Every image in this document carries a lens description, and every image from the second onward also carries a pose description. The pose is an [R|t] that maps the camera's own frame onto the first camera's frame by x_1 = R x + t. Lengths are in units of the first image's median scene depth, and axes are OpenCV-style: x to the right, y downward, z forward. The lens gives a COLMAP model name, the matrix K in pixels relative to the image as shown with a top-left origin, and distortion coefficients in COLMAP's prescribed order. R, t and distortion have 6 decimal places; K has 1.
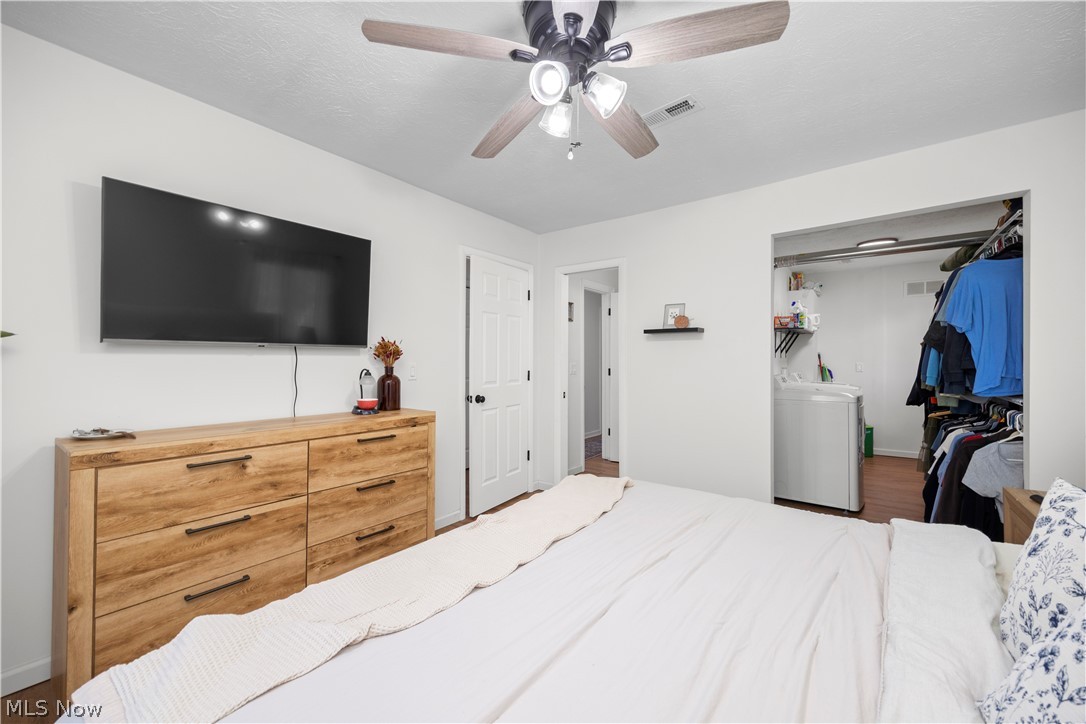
lens RADIAL K [[430.5, 0, 549.0], [0, 430.5, 356.5], [0, 0, 1]] dist [0.001562, -0.000555]
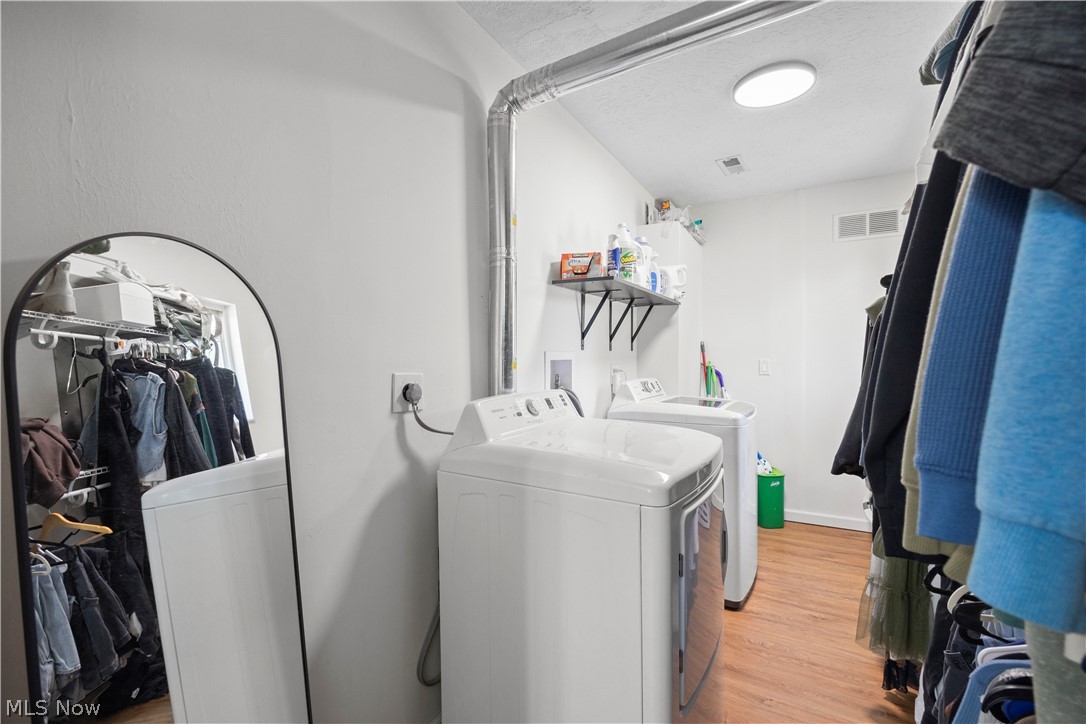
lens RADIAL K [[459.7, 0, 545.9], [0, 459.7, 357.7], [0, 0, 1]] dist [-0.020953, -0.000054]
pose [[0.993081, -0.004080, 0.117362, 0.376614], [0.003034, 0.999954, 0.009093, 0.006646], [-0.117394, -0.008674, 0.993048, 0.448415]]
